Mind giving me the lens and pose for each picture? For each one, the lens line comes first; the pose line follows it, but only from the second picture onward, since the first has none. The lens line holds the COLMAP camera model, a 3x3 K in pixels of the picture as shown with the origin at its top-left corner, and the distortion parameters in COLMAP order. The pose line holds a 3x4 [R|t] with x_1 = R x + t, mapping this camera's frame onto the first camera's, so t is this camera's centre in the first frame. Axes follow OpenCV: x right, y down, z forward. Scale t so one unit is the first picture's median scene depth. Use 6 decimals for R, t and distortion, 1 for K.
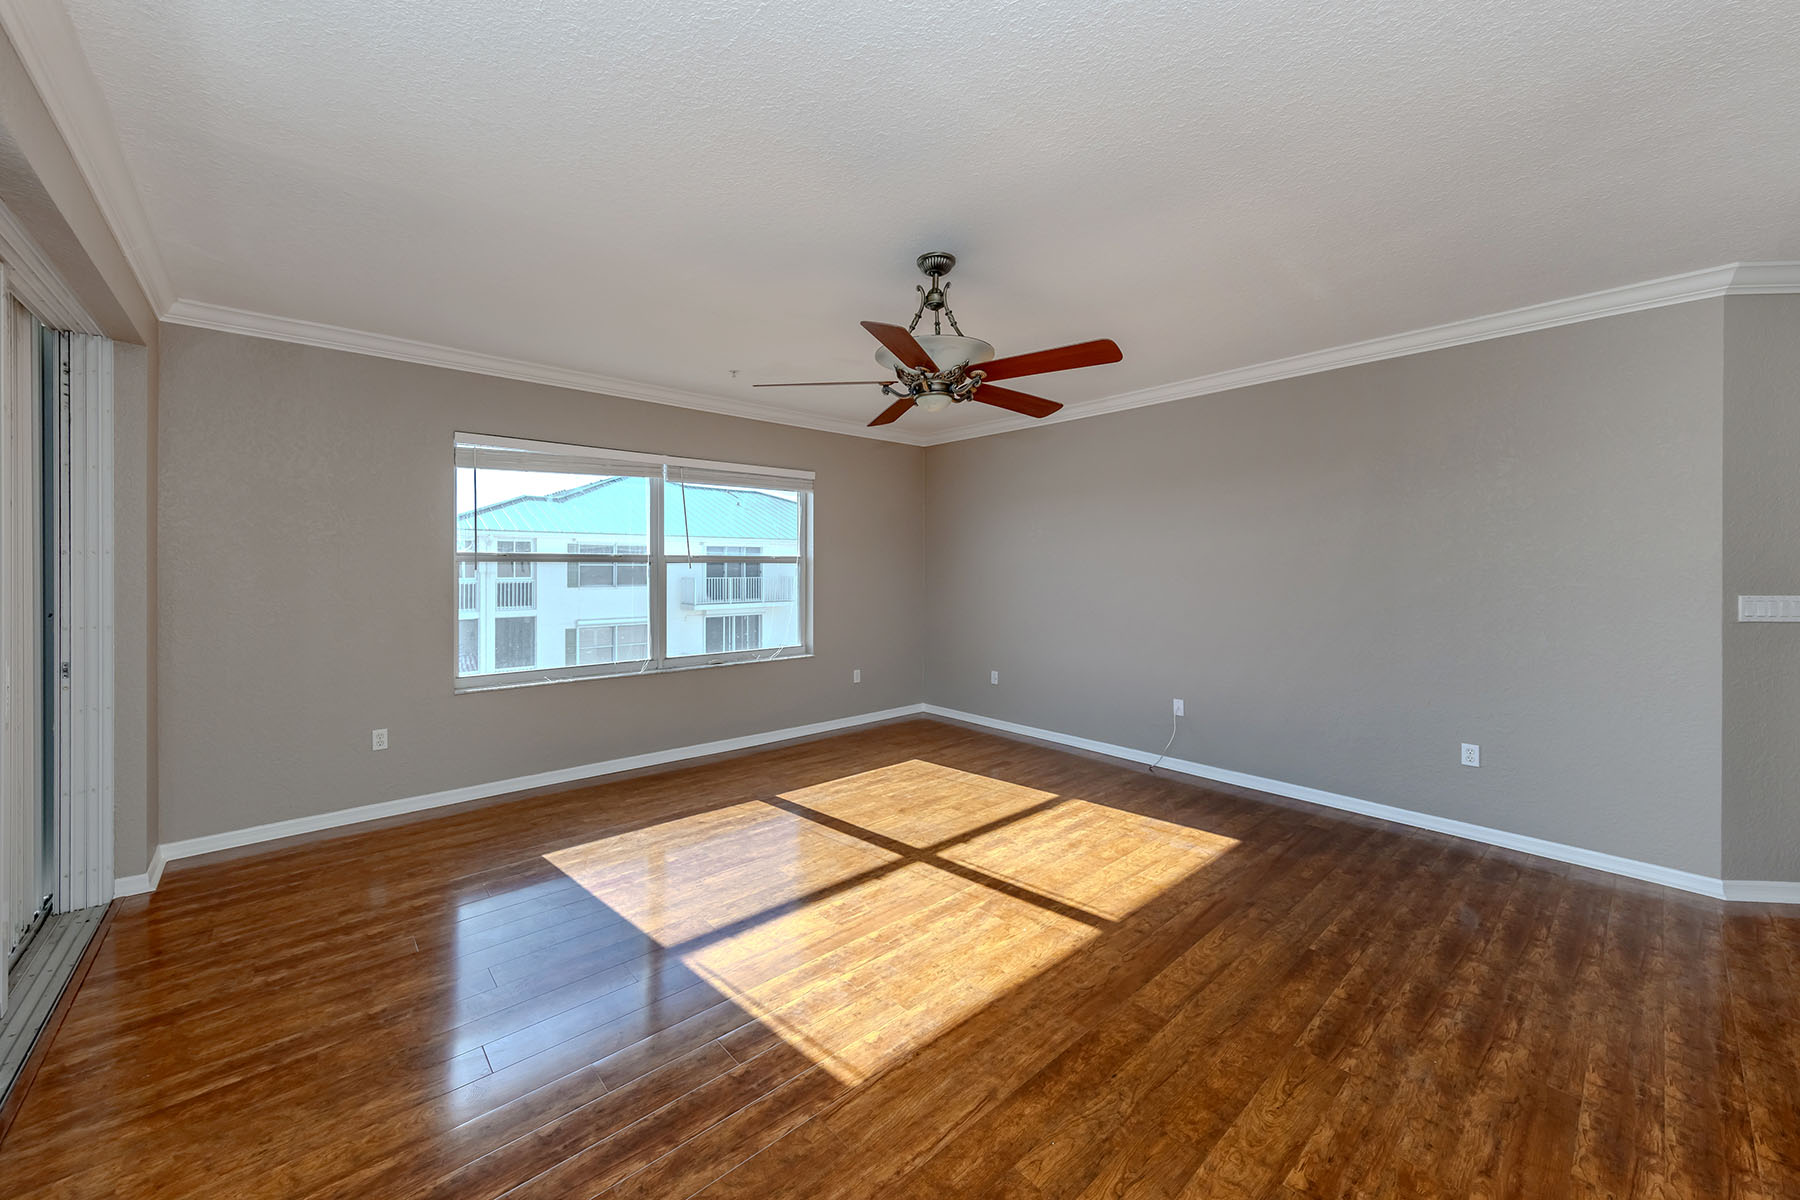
lens RADIAL K [[671.8, 0, 857.4], [0, 671.8, 571.8], [0, 0, 1]] dist [0.008408, -0.000130]
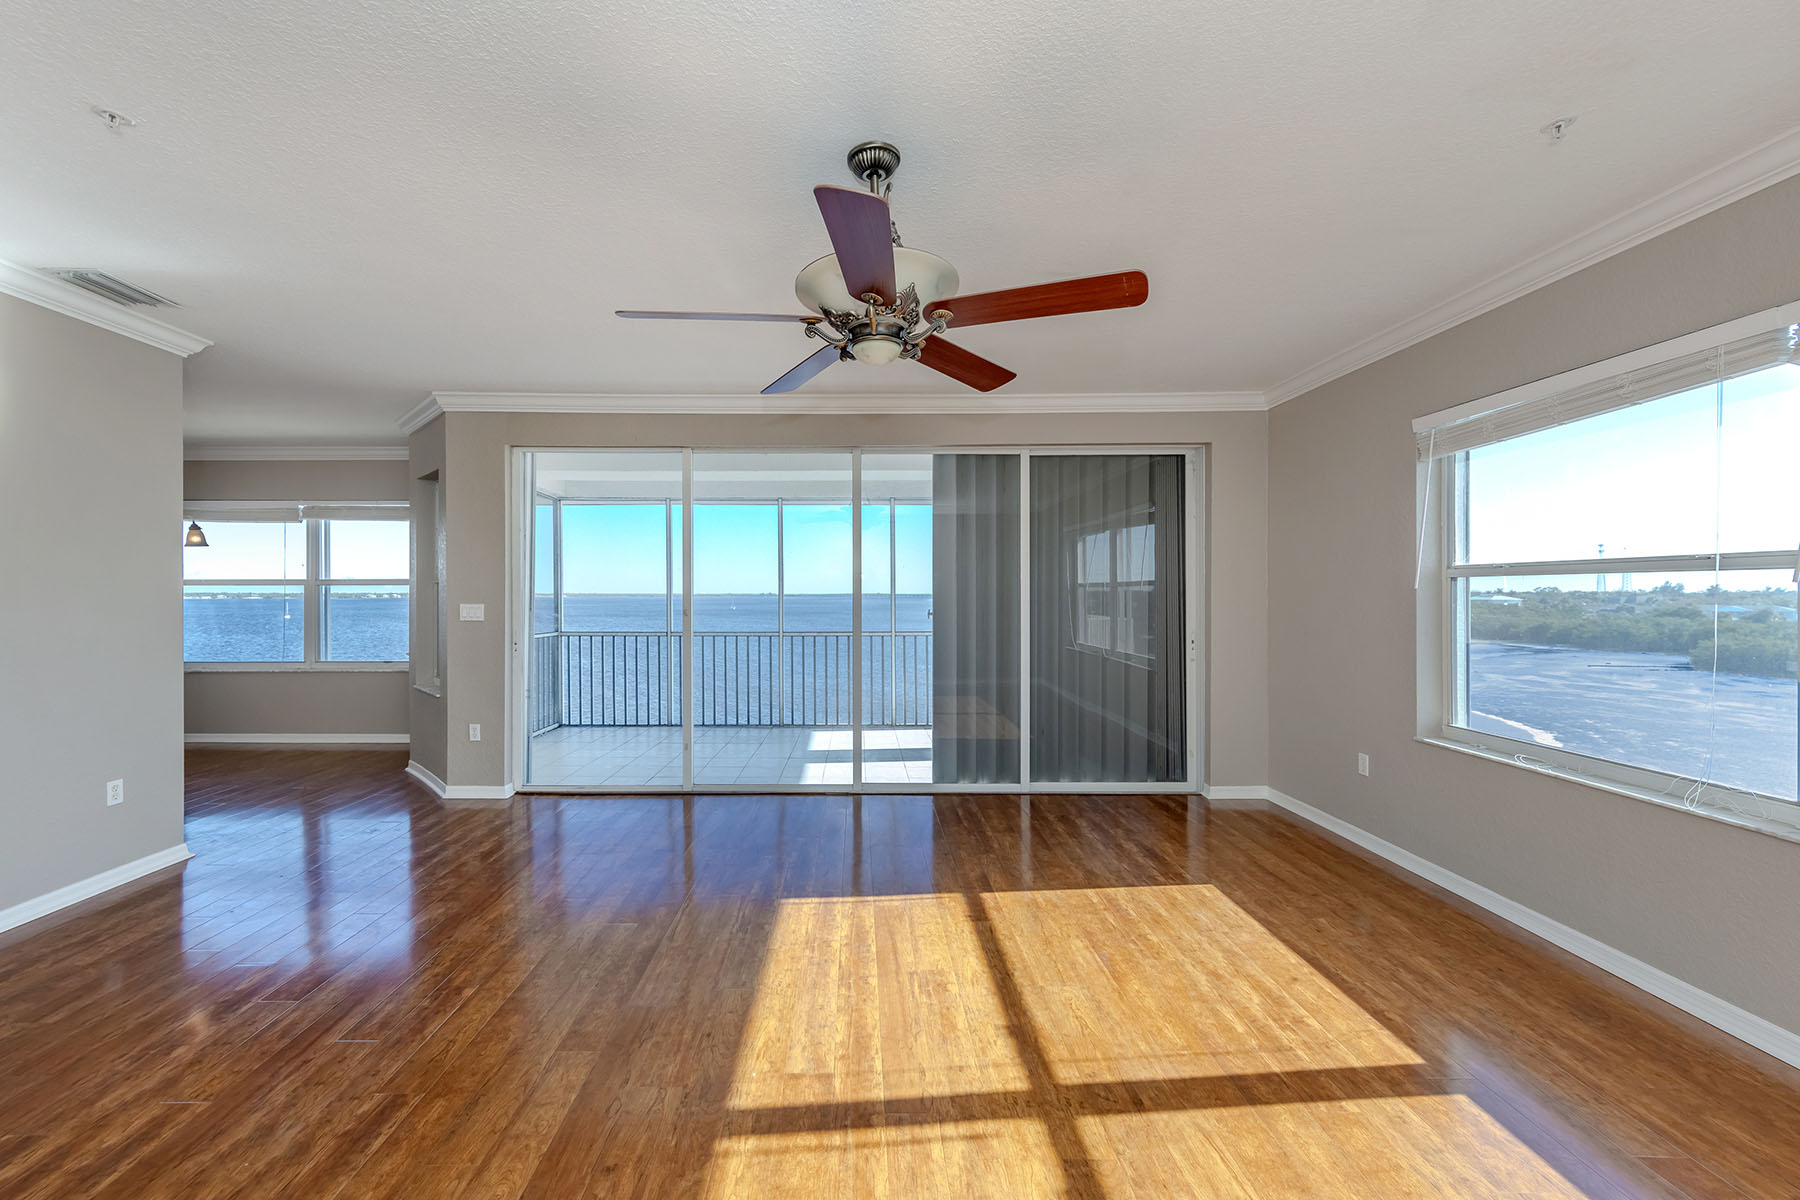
lens RADIAL K [[691.1, 0, 850.2], [0, 691.1, 592.9], [0, 0, 1]] dist [0.006875, -0.000218]
pose [[-0.650658, -0.000110, -0.759371, 0.720222], [-0.005902, 0.999971, 0.004913, 0.003807], [0.759348, 0.007679, -0.650639, 1.498441]]
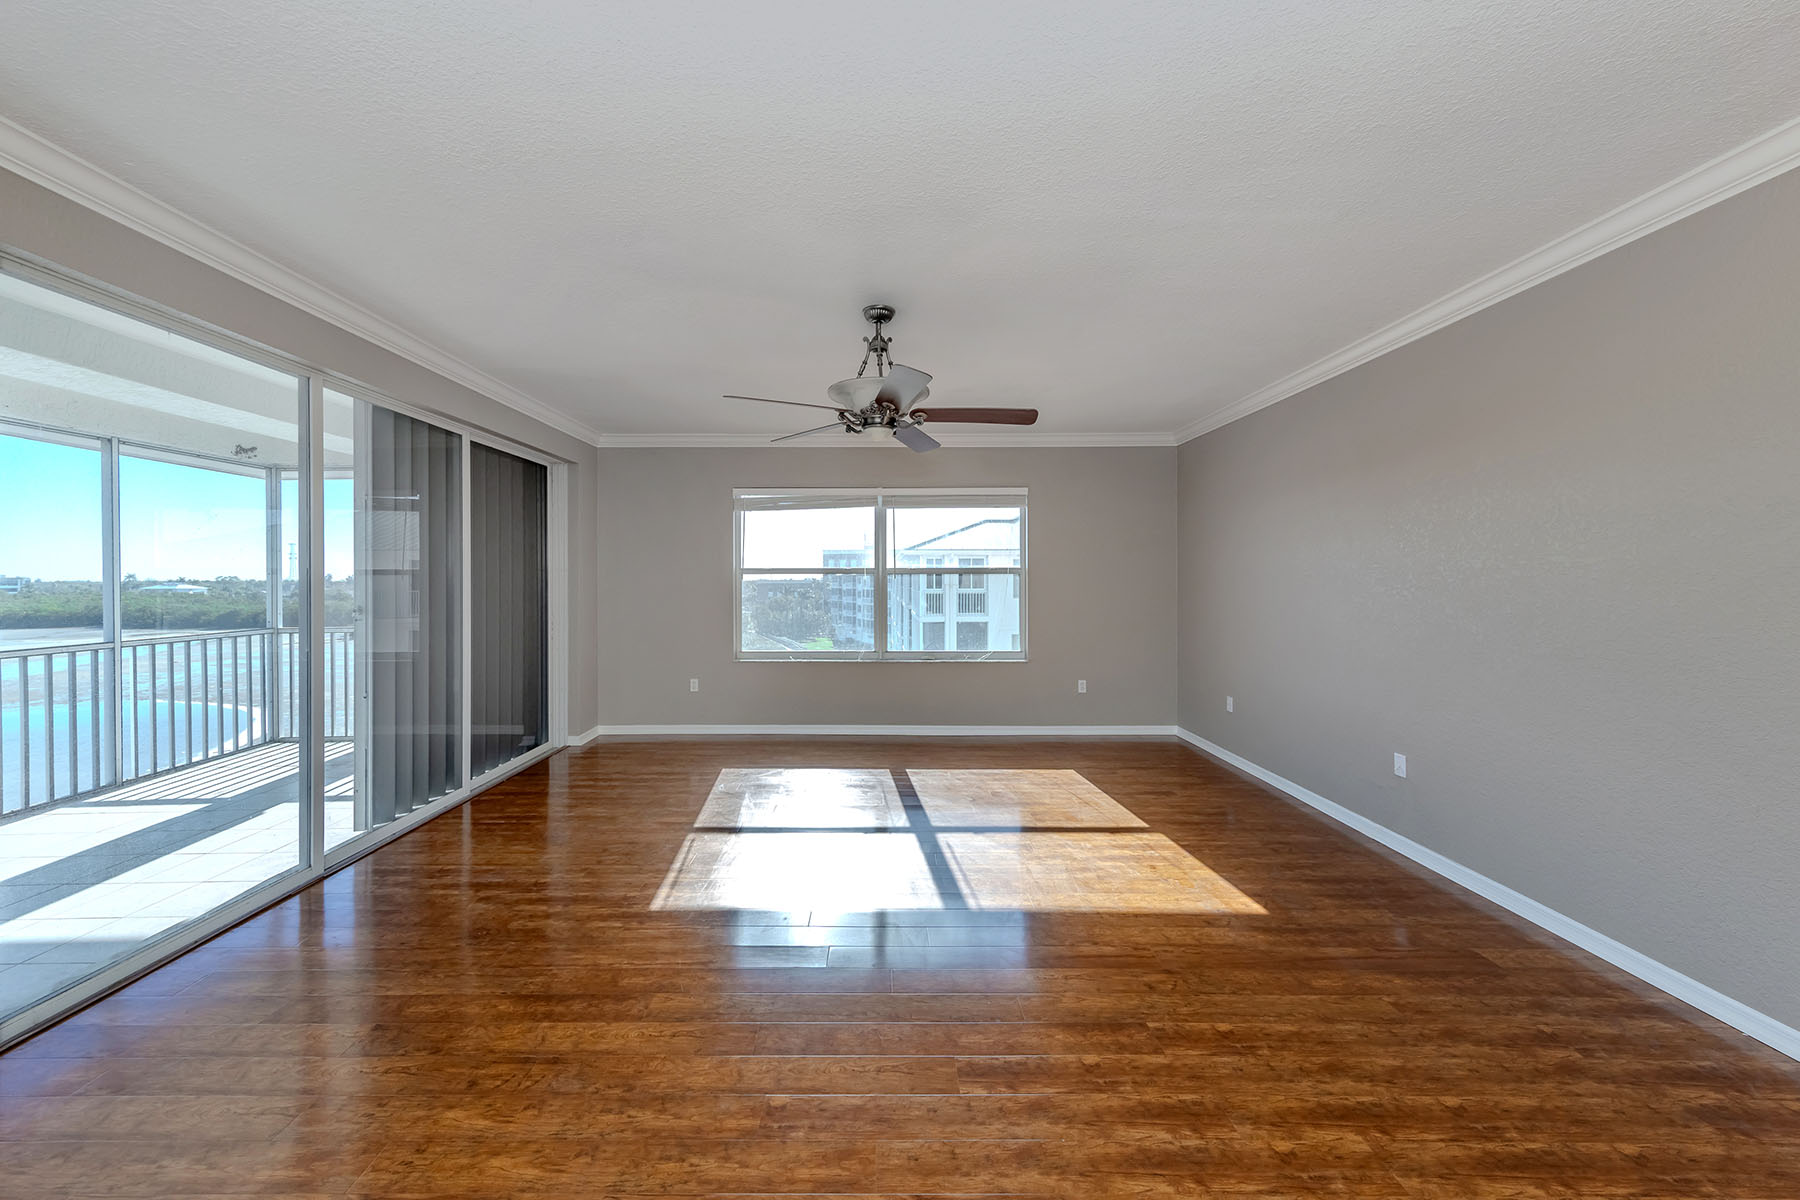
lens RADIAL K [[645.1, 0, 875.4], [0, 645.1, 586.1], [0, 0, 1]] dist [0.011121, -0.000034]
pose [[0.762202, 0.004102, -0.647327, 0.849498], [-0.002490, 0.999991, 0.003404, 0.008615], [0.647335, -0.000983, 0.762205, 0.148664]]
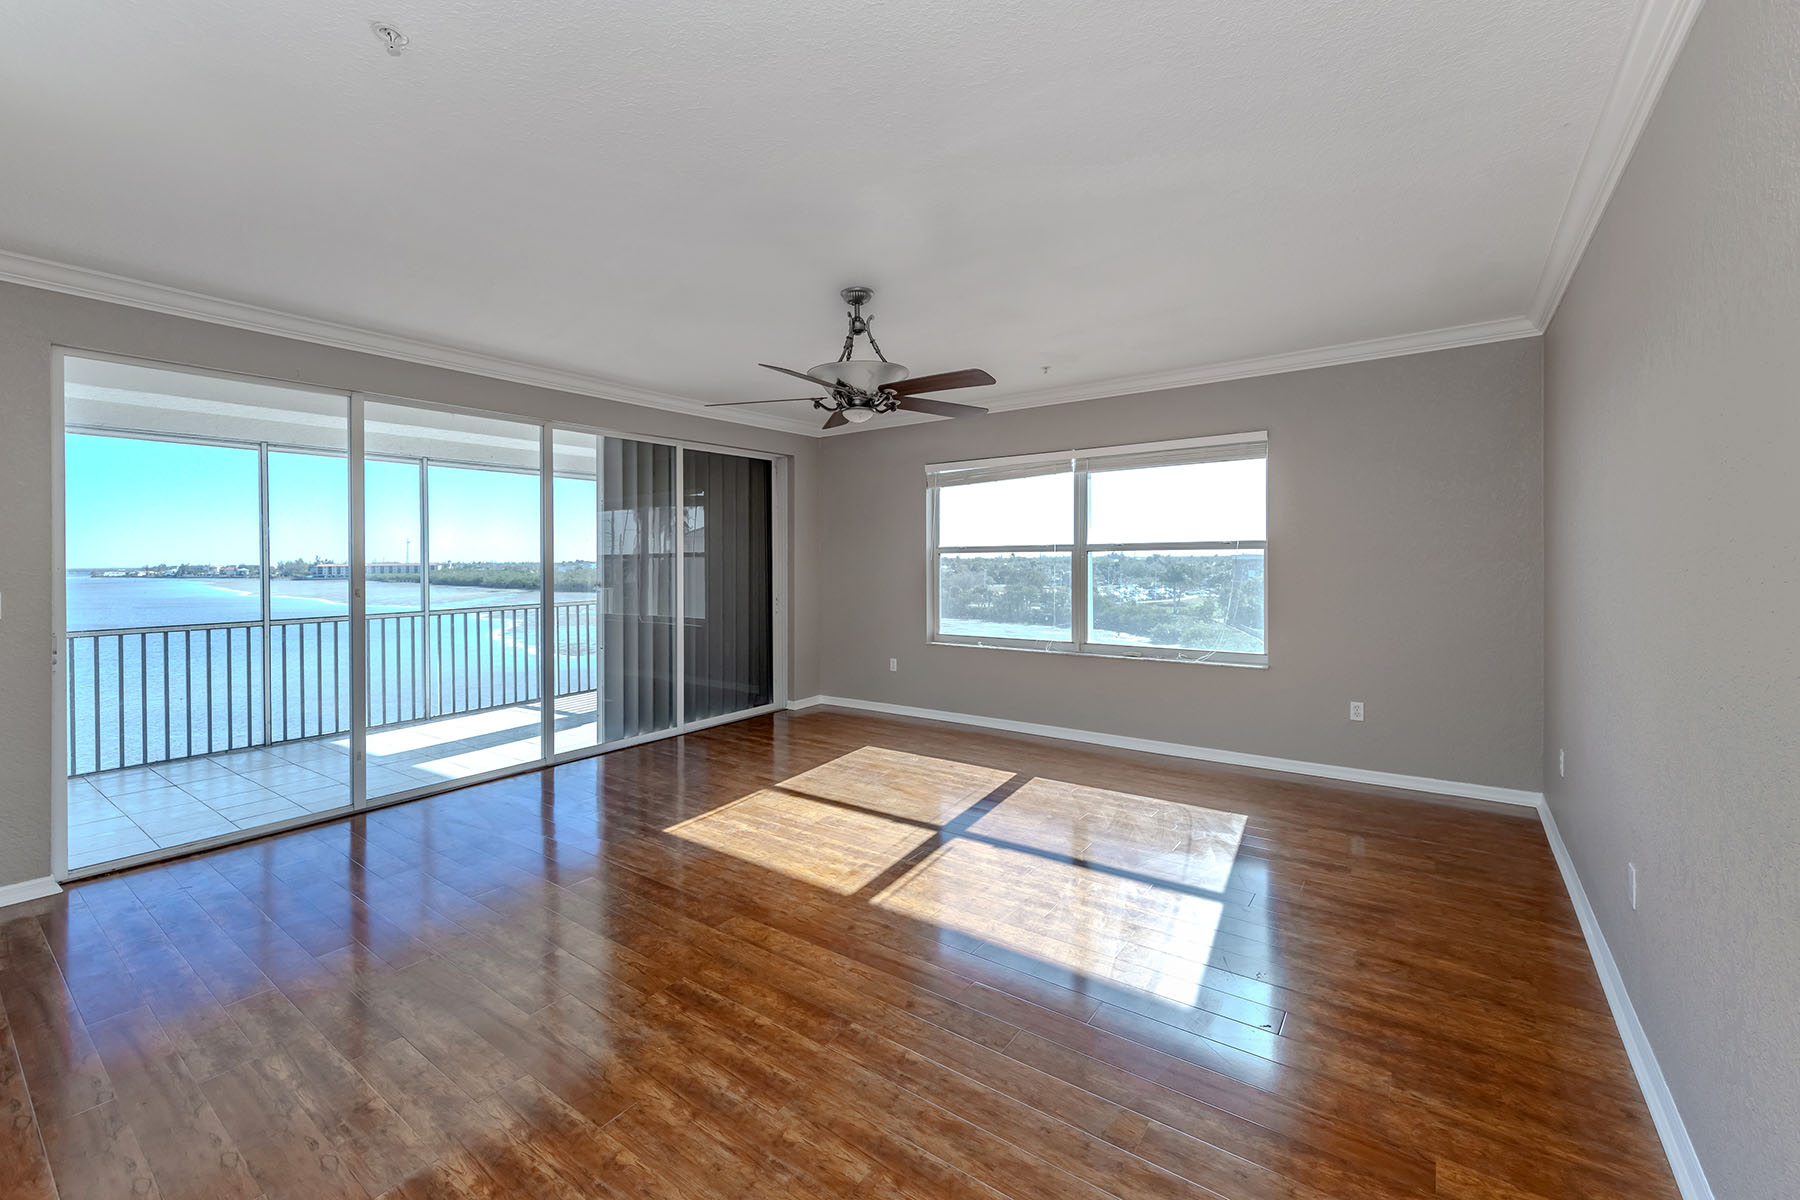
lens RADIAL K [[753.3, 0, 861.5], [0, 753.3, 557.2], [0, 0, 1]] dist [0.011403, 0.000023]
pose [[0.213829, -0.005946, -0.976853, 1.418708], [0.001884, 0.999982, -0.005674, 0.003384], [0.976869, -0.000627, 0.213836, 0.742708]]
